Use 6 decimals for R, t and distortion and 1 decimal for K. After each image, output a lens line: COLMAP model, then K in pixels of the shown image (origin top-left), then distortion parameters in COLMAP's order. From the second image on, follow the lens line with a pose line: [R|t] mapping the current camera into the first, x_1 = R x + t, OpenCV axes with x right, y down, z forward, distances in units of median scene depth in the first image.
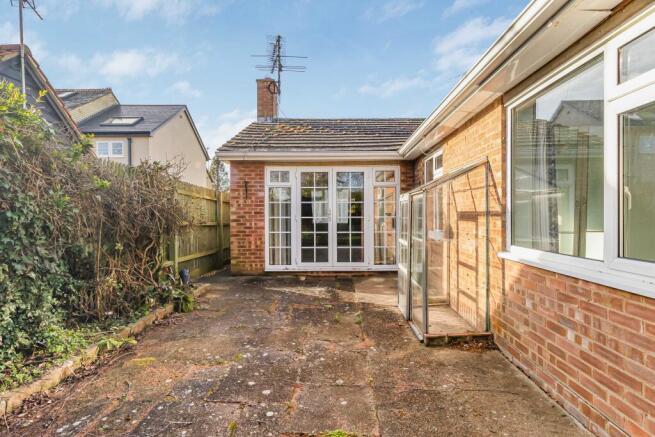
lens RADIAL K [[335.5, 0, 329.2], [0, 335.5, 221.0], [0, 0, 1]] dist [0.008137, 0.000266]
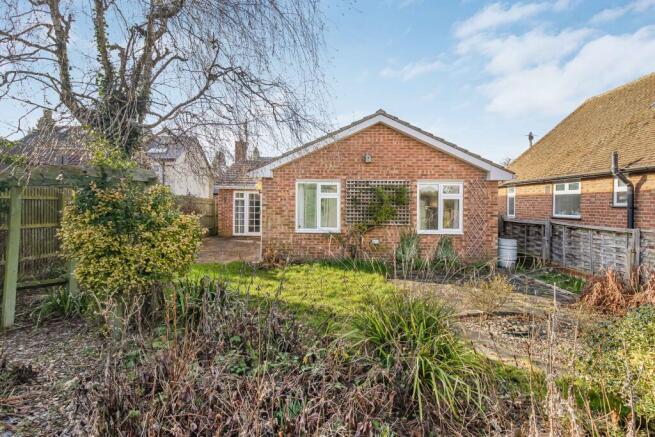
lens RADIAL K [[339.9, 0, 328.3], [0, 339.9, 215.5], [0, 0, 1]] dist [-0.000815, 0.000019]
pose [[0.999835, 0.017127, -0.006054, 0.492274], [-0.017045, 0.999766, 0.013307, -0.033543], [0.006281, -0.013202, 0.999893, -1.381568]]
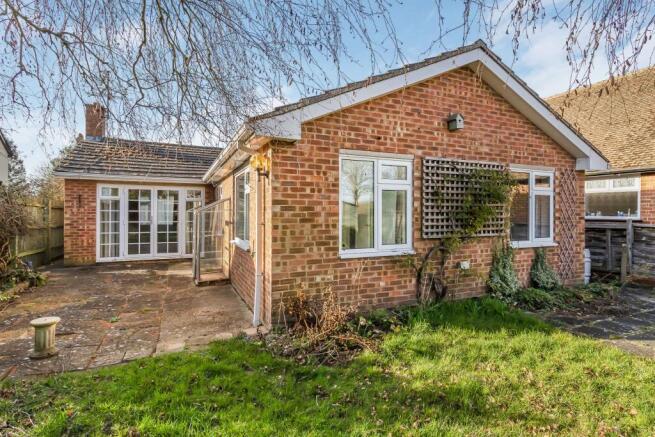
lens RADIAL K [[335.5, 0, 327.2], [0, 335.5, 214.1], [0, 0, 1]] dist [0.008137, 0.000266]
pose [[0.898779, 0.008104, 0.438326, 0.045611], [-0.001167, 0.999870, -0.016093, -0.021567], [-0.438399, 0.013953, 0.898672, -0.608452]]
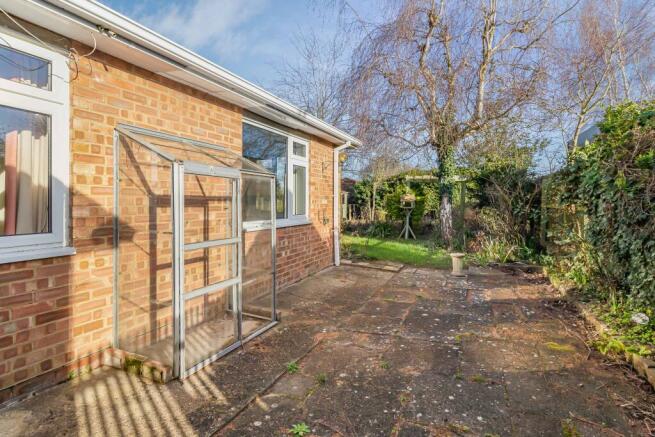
lens RADIAL K [[335.5, 0, 336.3], [0, 335.5, 195.9], [0, 0, 1]] dist [0.008137, 0.000266]
pose [[-0.935330, 0.006204, 0.353721, -0.137172], [0.006912, 0.999976, 0.000738, -0.015154], [-0.353708, 0.003135, -0.935351, 1.001621]]
